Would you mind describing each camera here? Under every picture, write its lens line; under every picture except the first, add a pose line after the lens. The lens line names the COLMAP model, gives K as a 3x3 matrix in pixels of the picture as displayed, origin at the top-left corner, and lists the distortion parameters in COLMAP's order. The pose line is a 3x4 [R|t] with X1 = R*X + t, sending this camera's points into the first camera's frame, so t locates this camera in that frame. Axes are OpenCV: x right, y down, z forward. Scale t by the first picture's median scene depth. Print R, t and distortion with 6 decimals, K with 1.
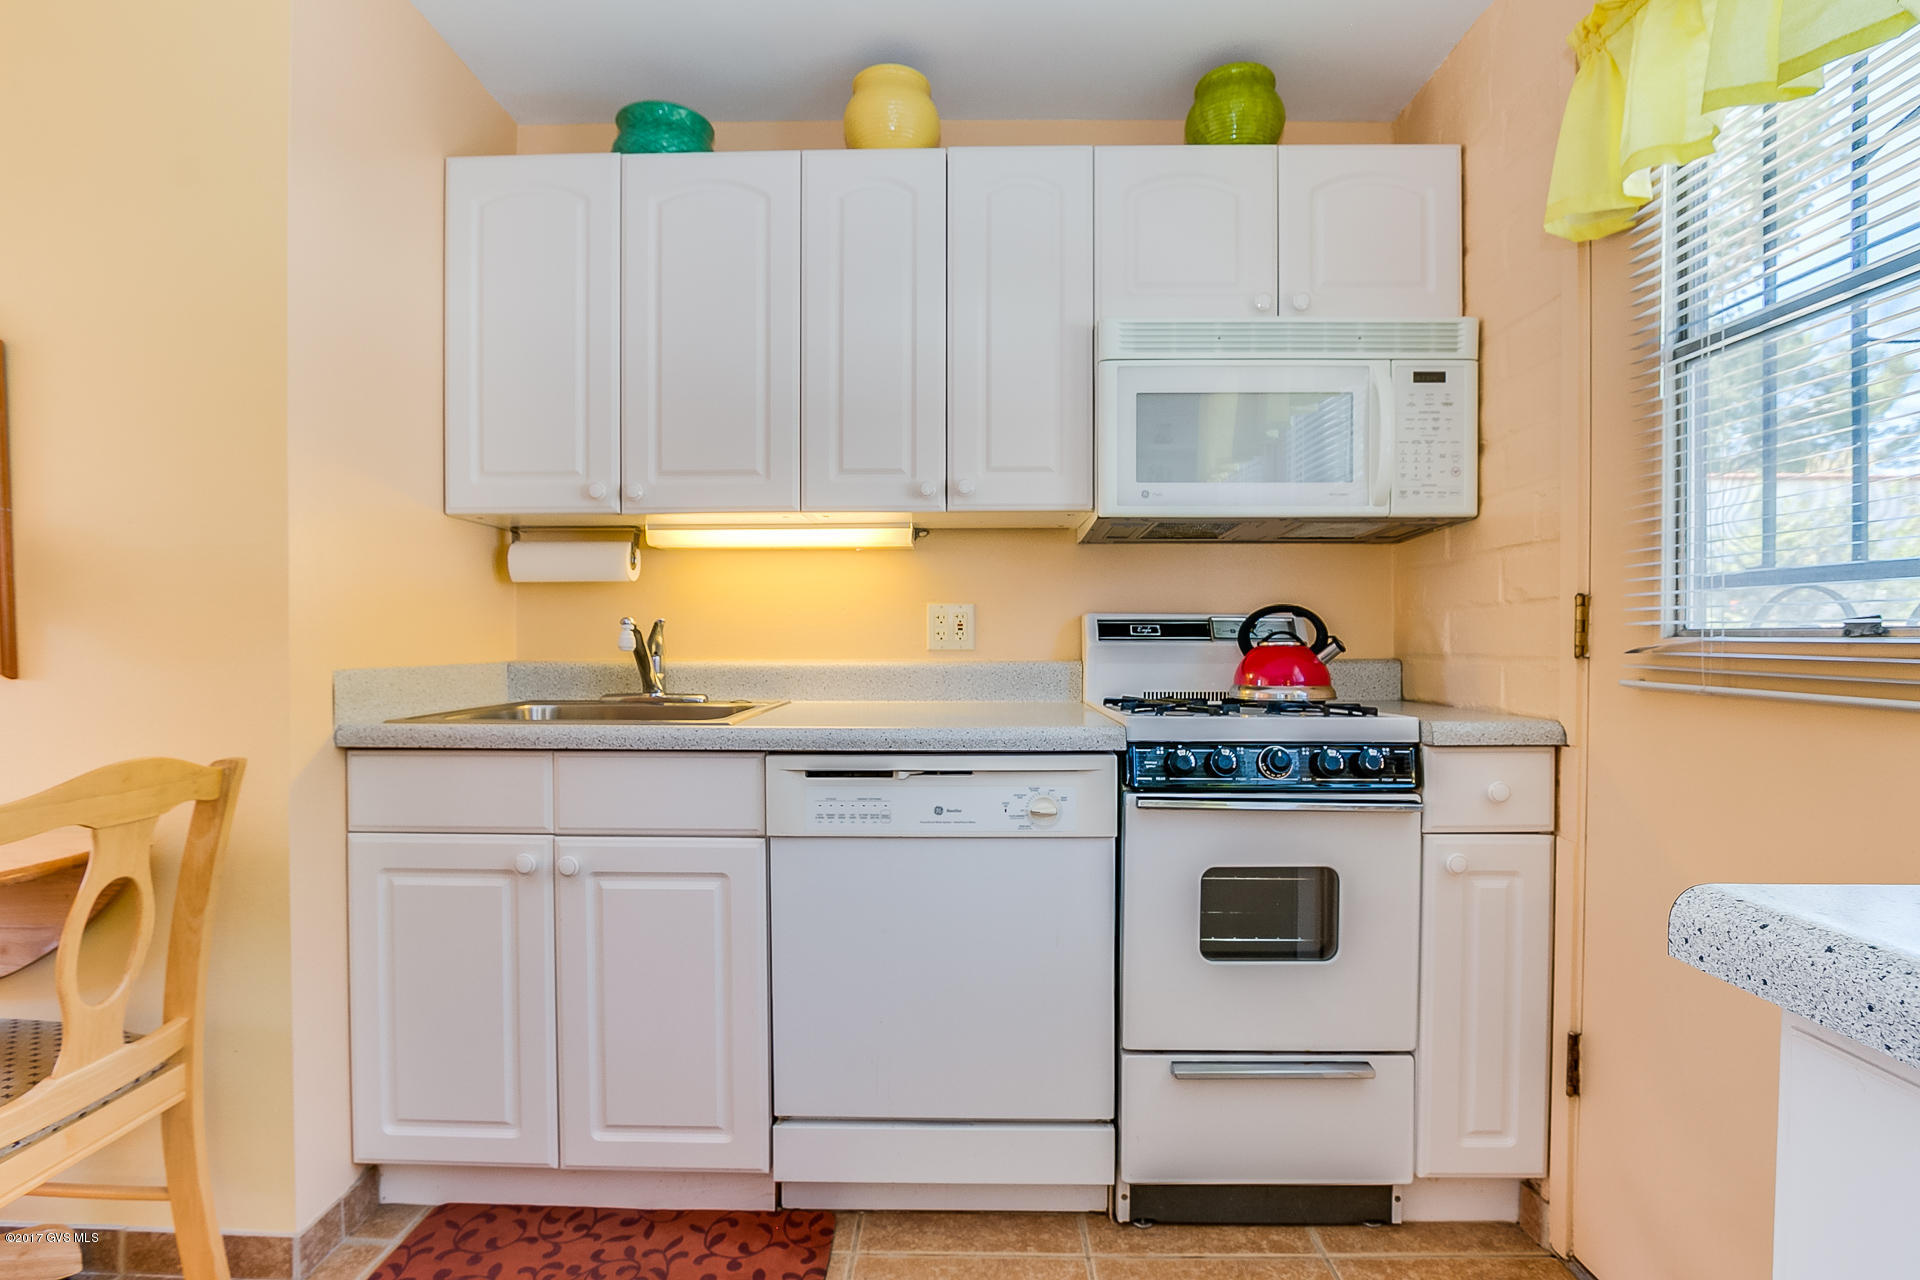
lens RADIAL K [[895.5, 0, 931.9], [0, 895.5, 647.3], [0, 0, 1]] dist [-0.022182, 0.005106]
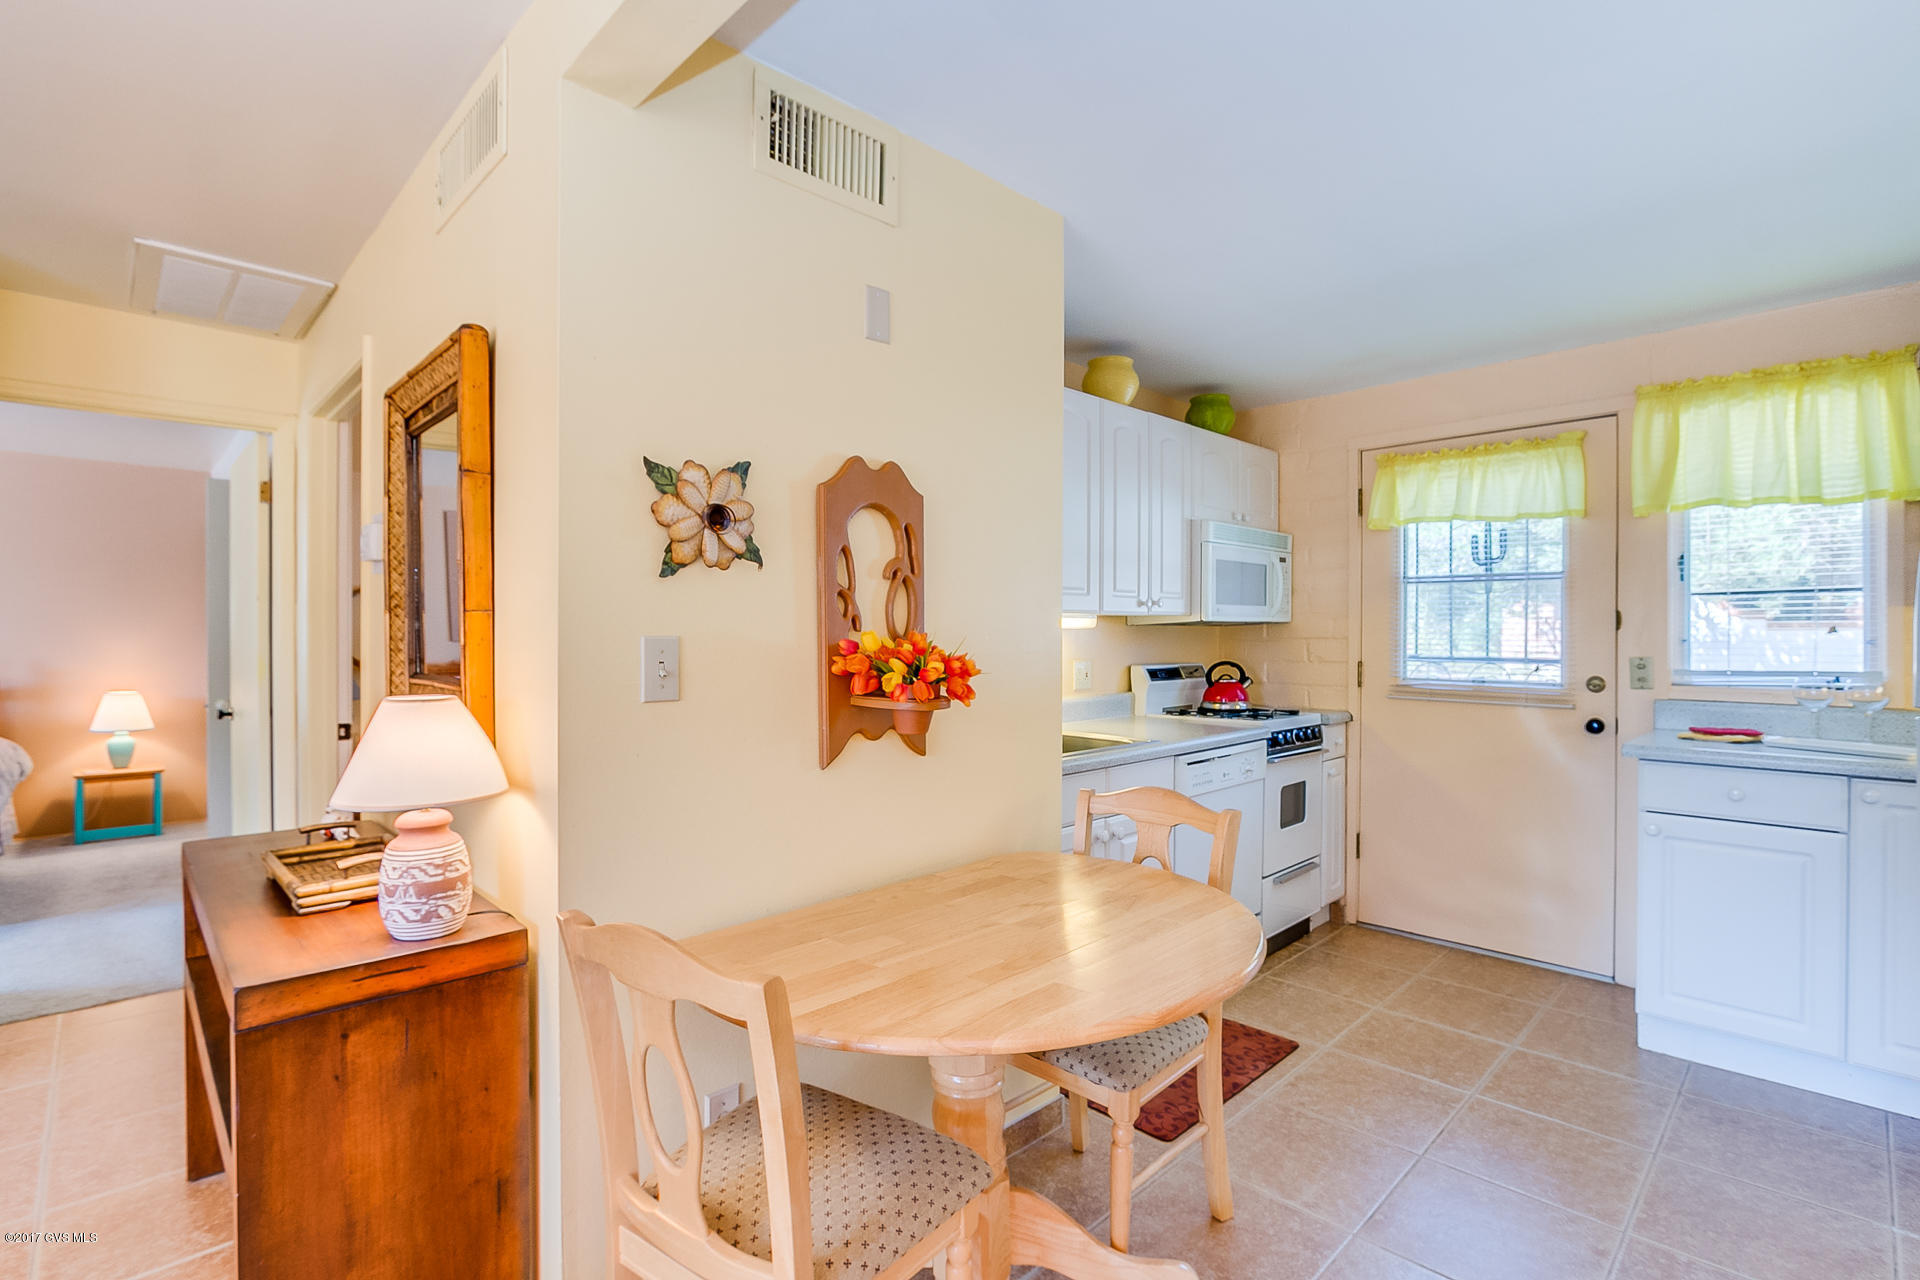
lens RADIAL K [[886.4, 0, 964.4], [0, 886.4, 629.9], [0, 0, 1]] dist [0.001656, 0.000432]
pose [[0.696211, 0.001755, 0.717835, -1.758939], [0.005035, 0.999960, -0.007328, -0.127652], [-0.717820, 0.008716, 0.696174, 0.022642]]
